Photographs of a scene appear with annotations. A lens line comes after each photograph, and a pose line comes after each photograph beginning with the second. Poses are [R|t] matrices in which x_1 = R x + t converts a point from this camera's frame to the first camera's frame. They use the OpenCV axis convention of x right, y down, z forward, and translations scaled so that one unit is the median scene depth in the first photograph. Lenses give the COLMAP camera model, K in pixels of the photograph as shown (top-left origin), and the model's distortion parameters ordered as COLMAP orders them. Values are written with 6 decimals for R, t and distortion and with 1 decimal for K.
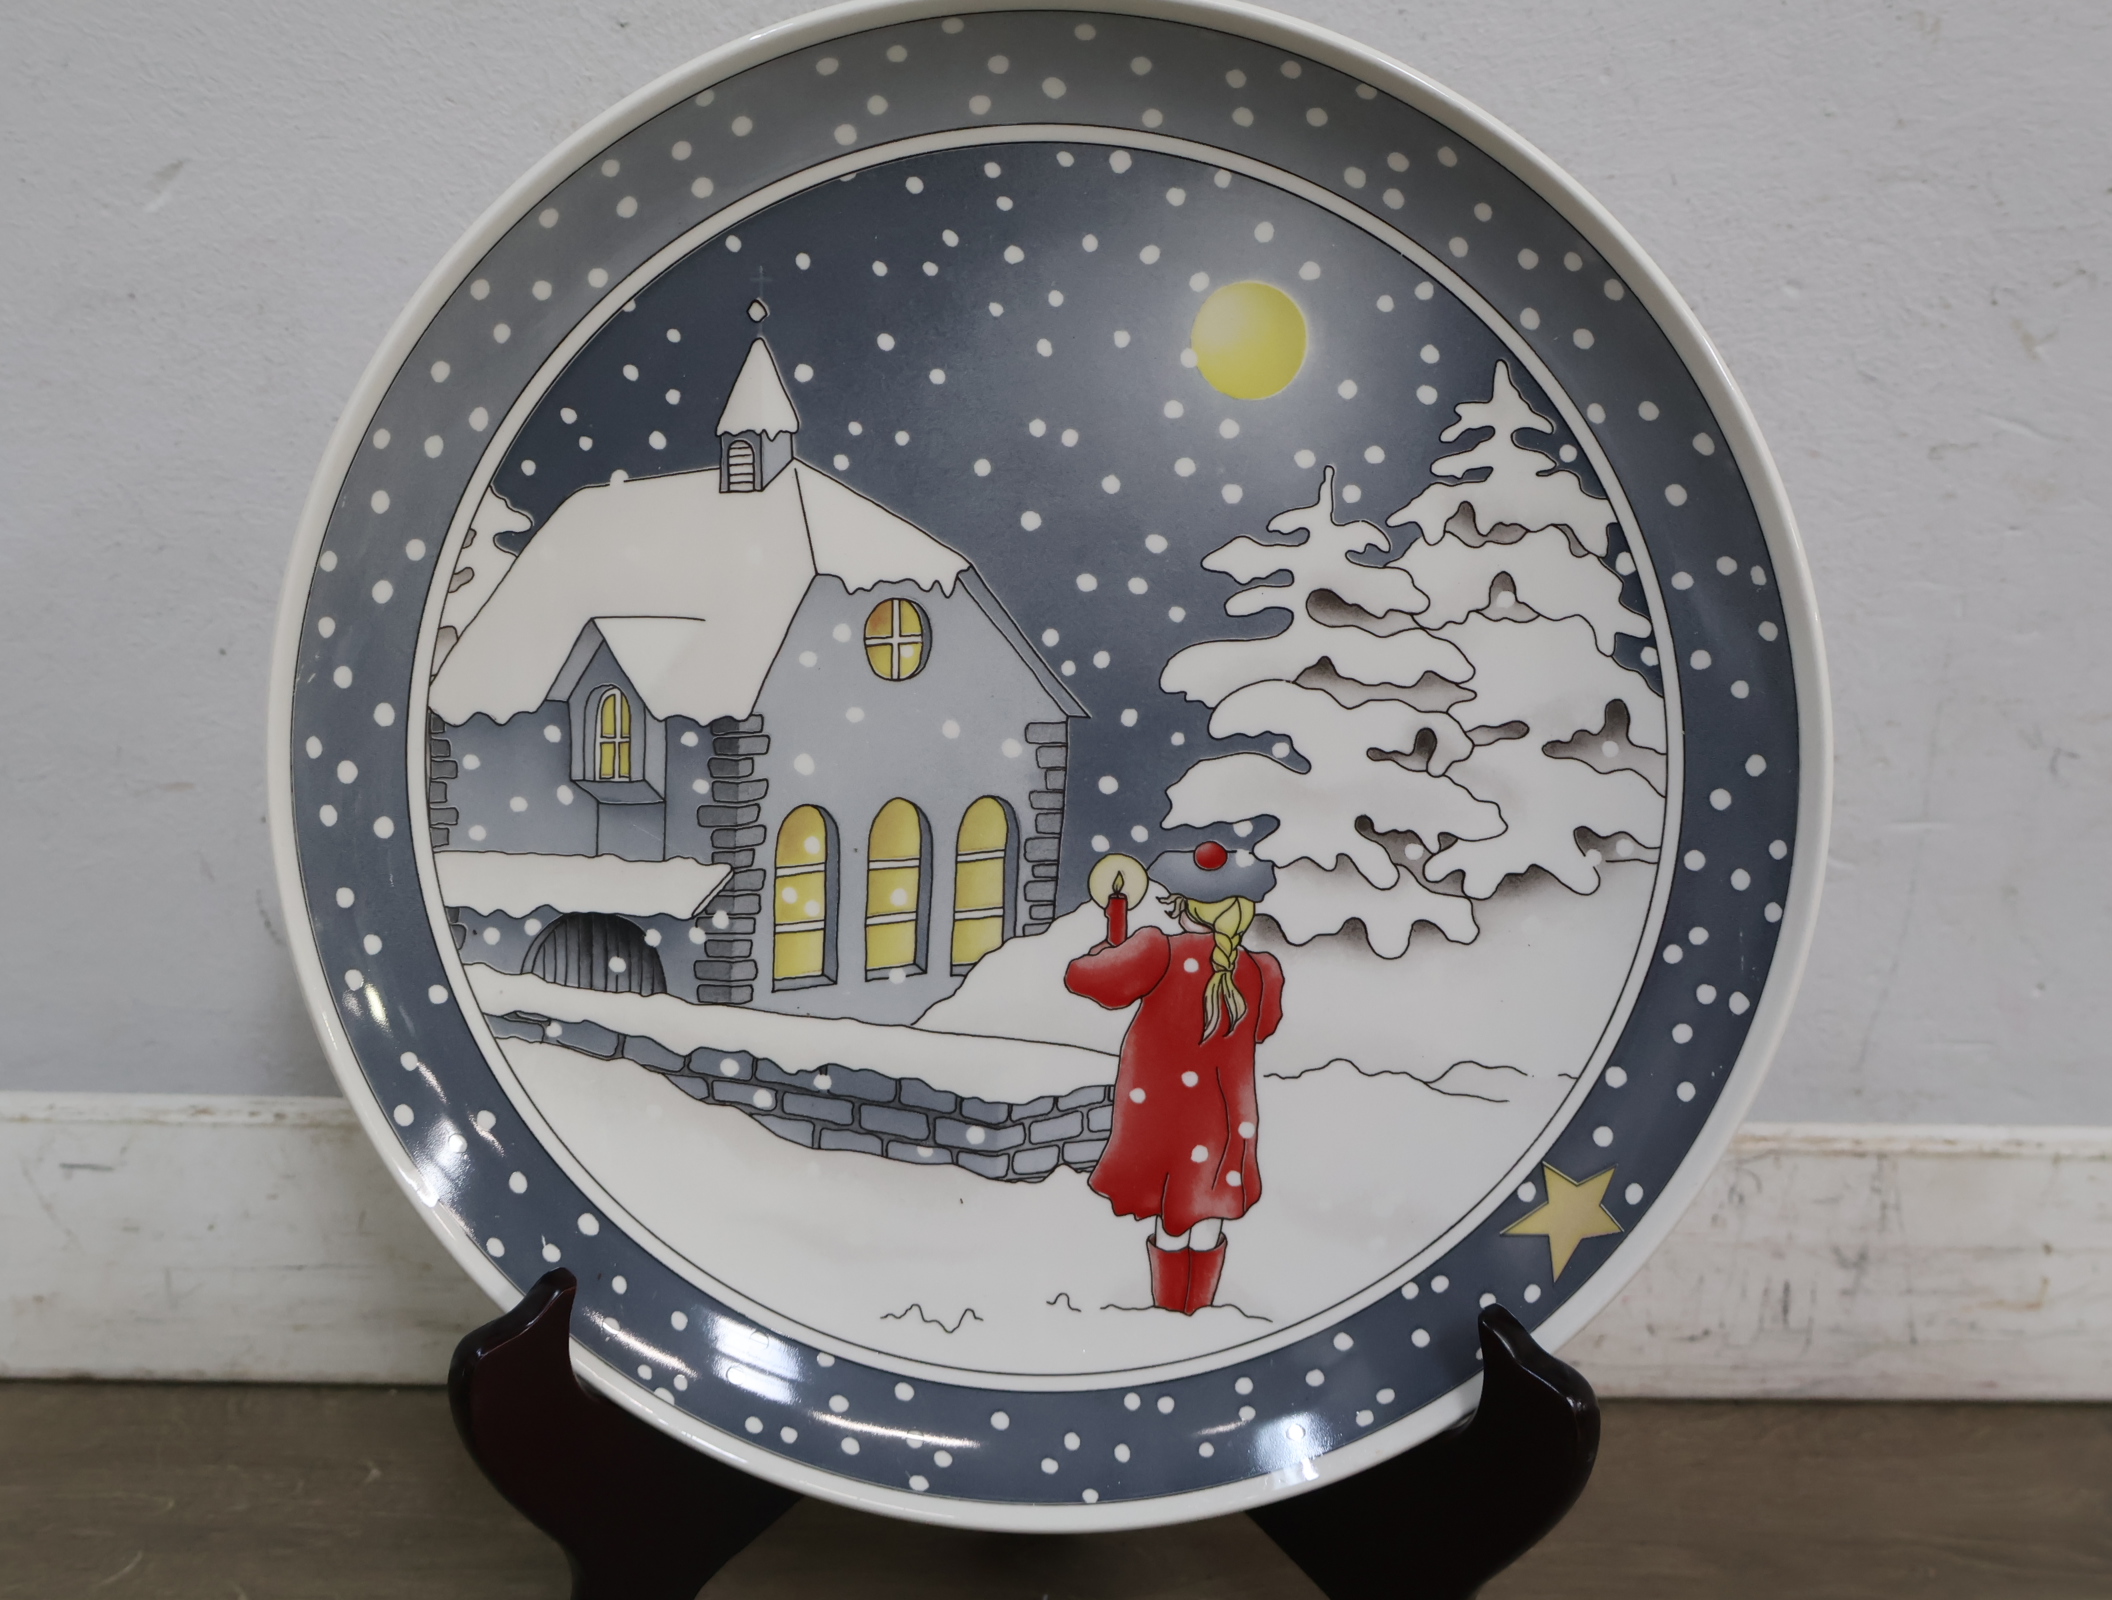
lens RADIAL K [[2341.2, 0, 1039.5], [0, 2341.2, 794.3], [0, 0, 1]] dist [0.017830, -0.016063]
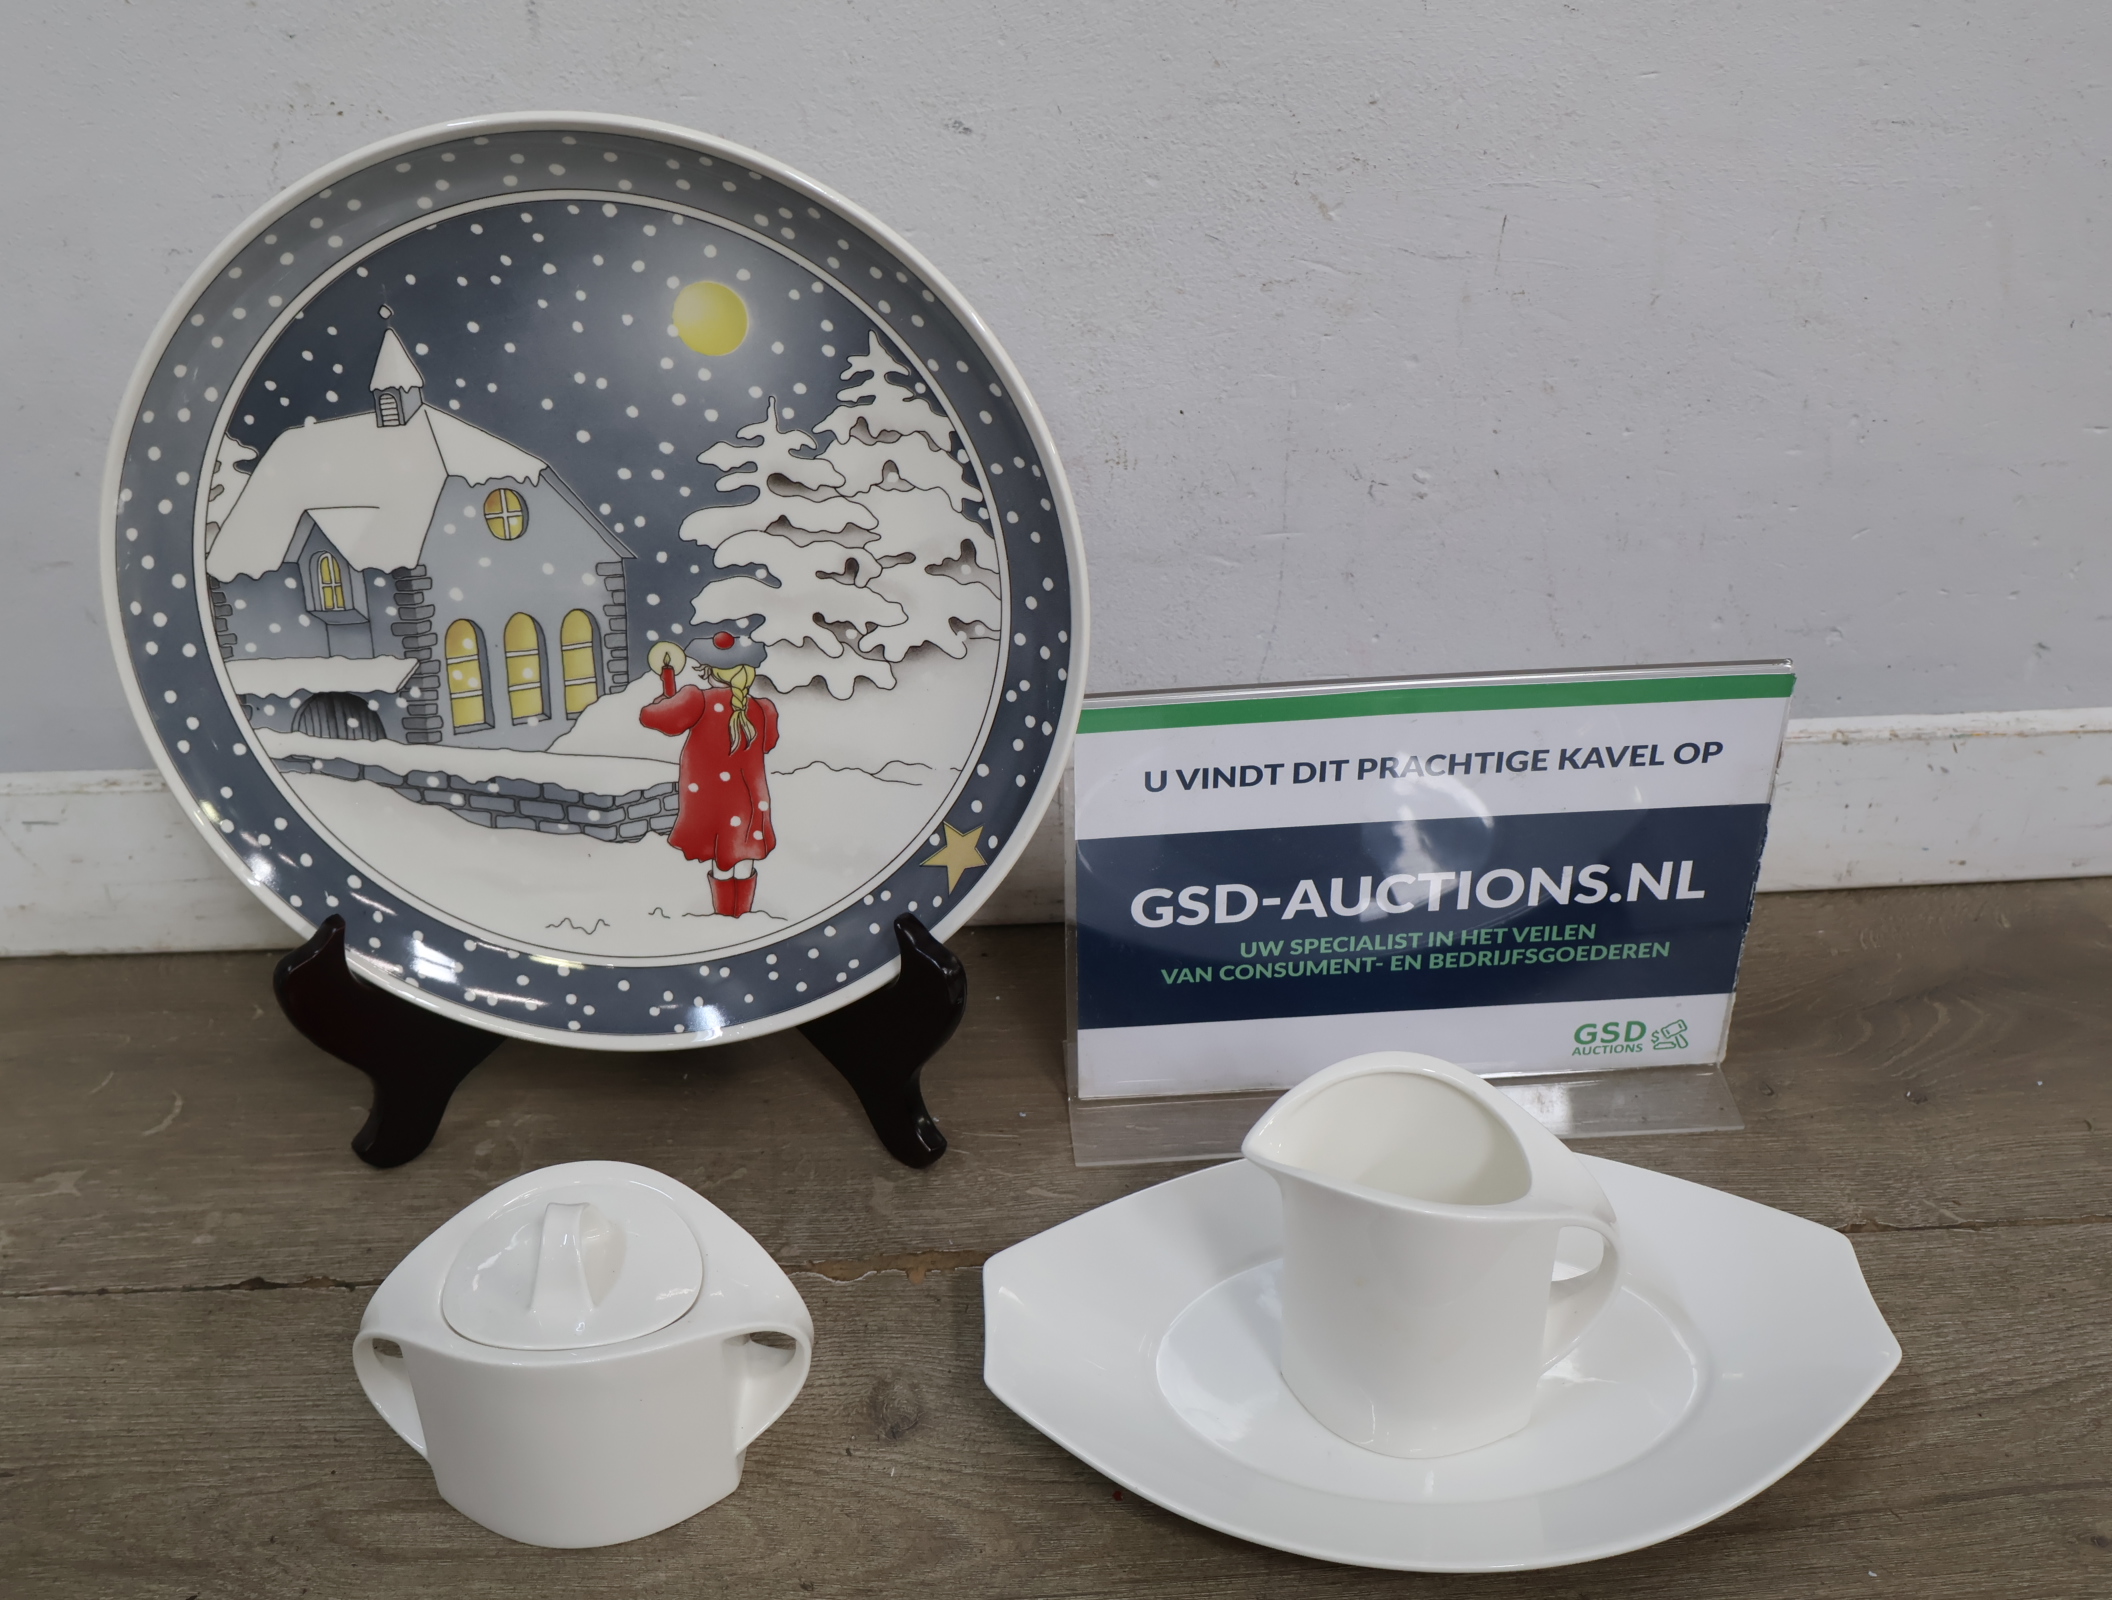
lens RADIAL K [[2333.9, 0, 1012.8], [0, 2333.9, 804.8], [0, 0, 1]] dist [0.022183, -0.007799]
pose [[0.999012, -0.043920, -0.006772, 0.269656], [0.044106, 0.961340, 0.271810, -0.280949], [-0.005427, -0.271841, 0.962327, -0.522830]]
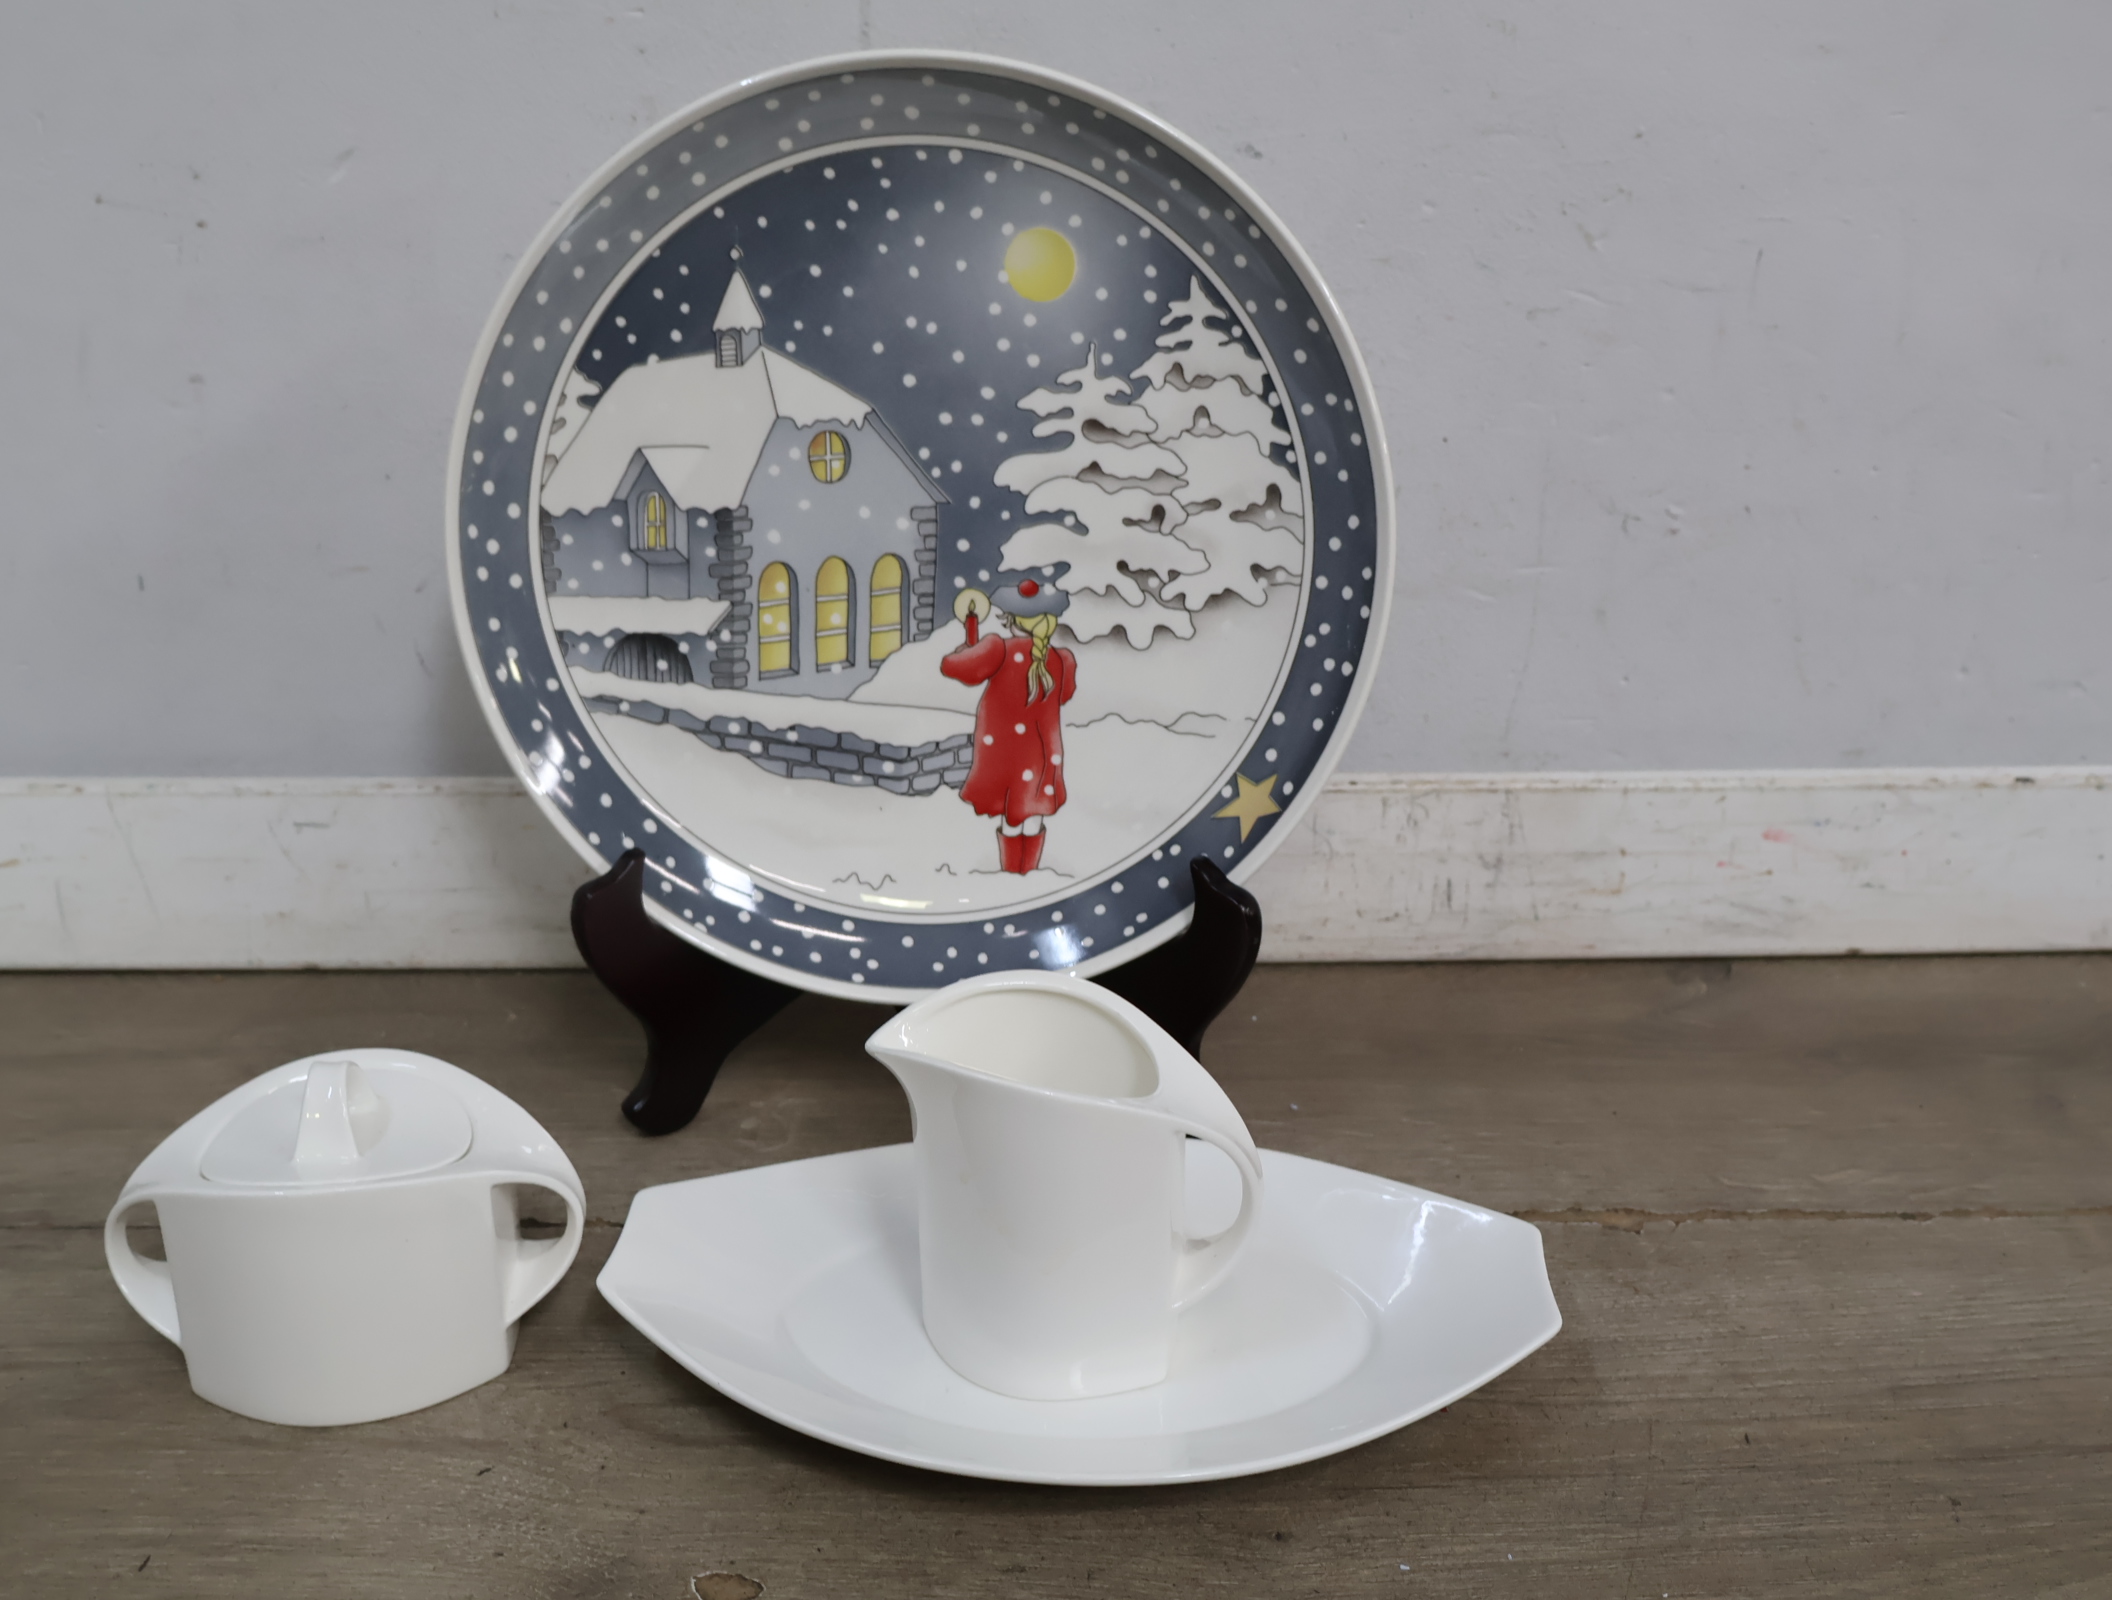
lens RADIAL K [[2349.7, 0, 1030.0], [0, 2349.7, 806.3], [0, 0, 1]] dist [0.014878, 0.029704]
pose [[0.999699, -0.021678, -0.011460, 0.089008], [0.022513, 0.996654, 0.078574, 0.048461], [0.009719, -0.078808, 0.996842, -0.616428]]
